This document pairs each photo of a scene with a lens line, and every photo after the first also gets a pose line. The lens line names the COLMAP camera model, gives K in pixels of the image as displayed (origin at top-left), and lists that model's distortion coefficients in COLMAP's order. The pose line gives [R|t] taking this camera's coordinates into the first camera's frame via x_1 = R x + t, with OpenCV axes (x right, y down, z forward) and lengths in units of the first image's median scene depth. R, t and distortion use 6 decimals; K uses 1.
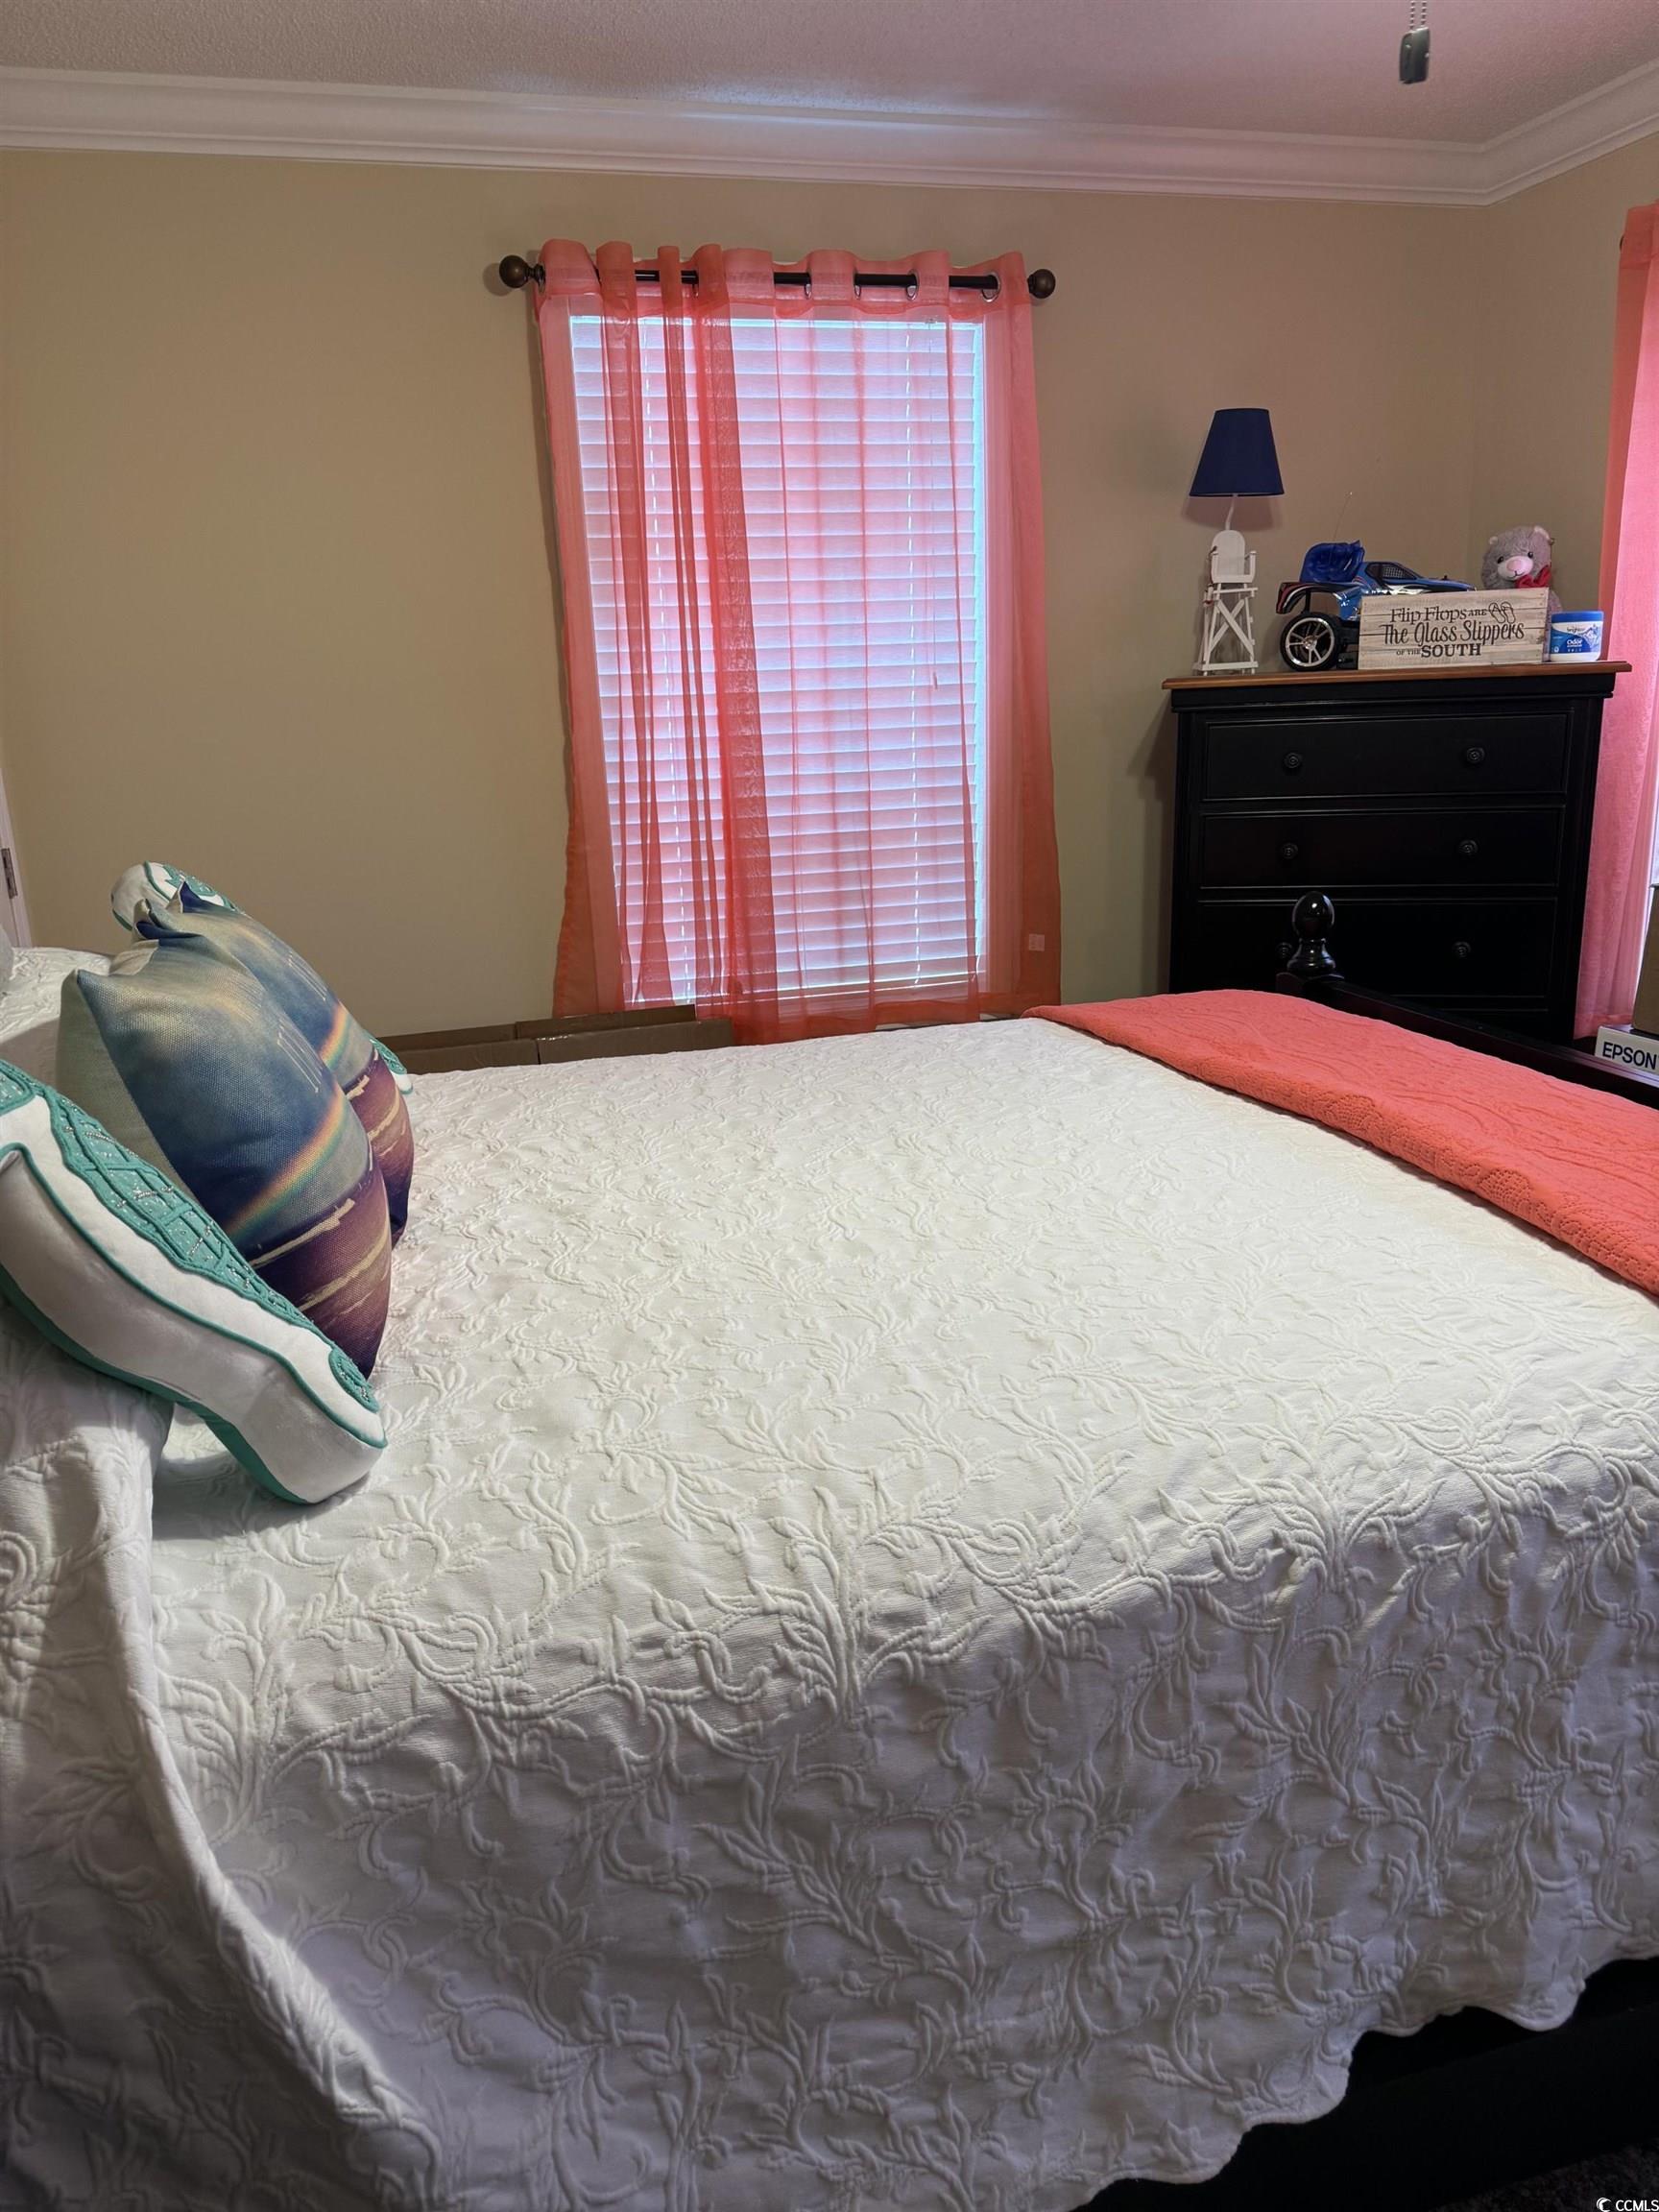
lens RADIAL K [[1588.5, 0, 829.5], [0, 1588.5, 1106.0], [0, 0, 1]] dist [0.003710, -0.003626]
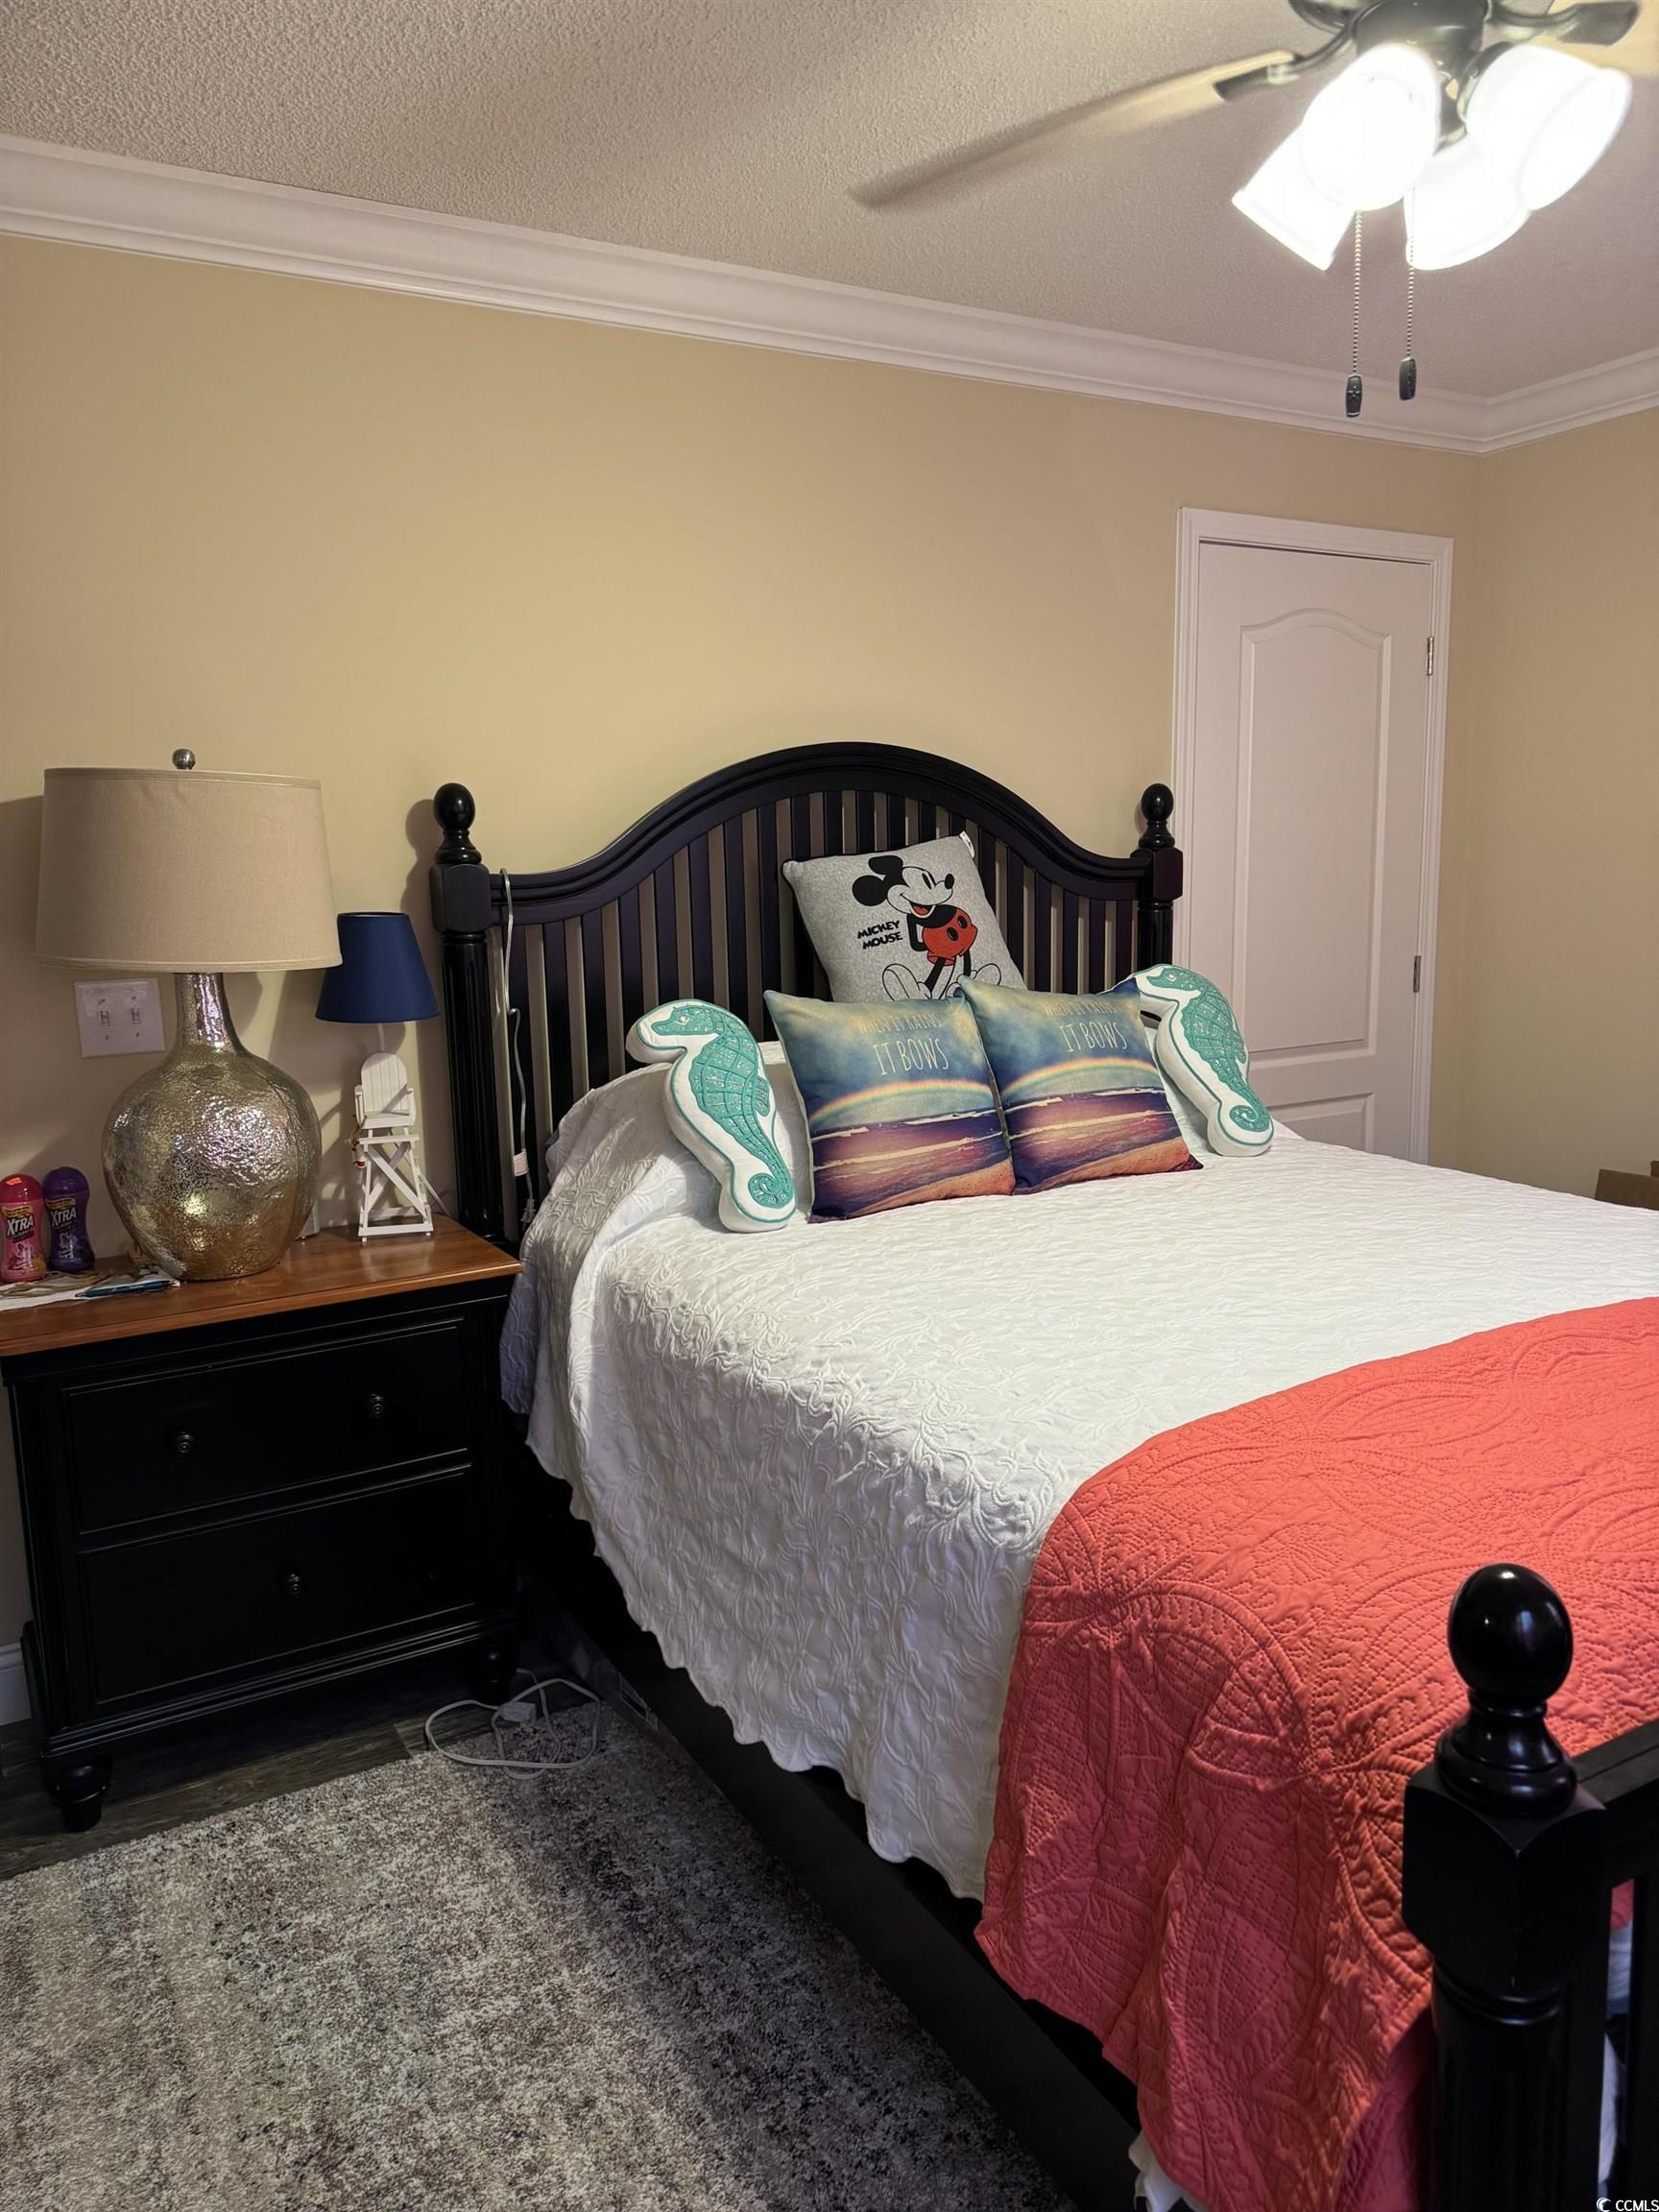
lens RADIAL K [[1588.5, 0, 829.5], [0, 1588.5, 1106.0], [0, 0, 1]] dist [0.003710, -0.003626]
pose [[0.221552, 0.179007, -0.958578, 1.777860], [-0.246493, 0.961364, 0.122556, -0.223522], [0.943481, 0.209130, 0.257116, 0.499621]]
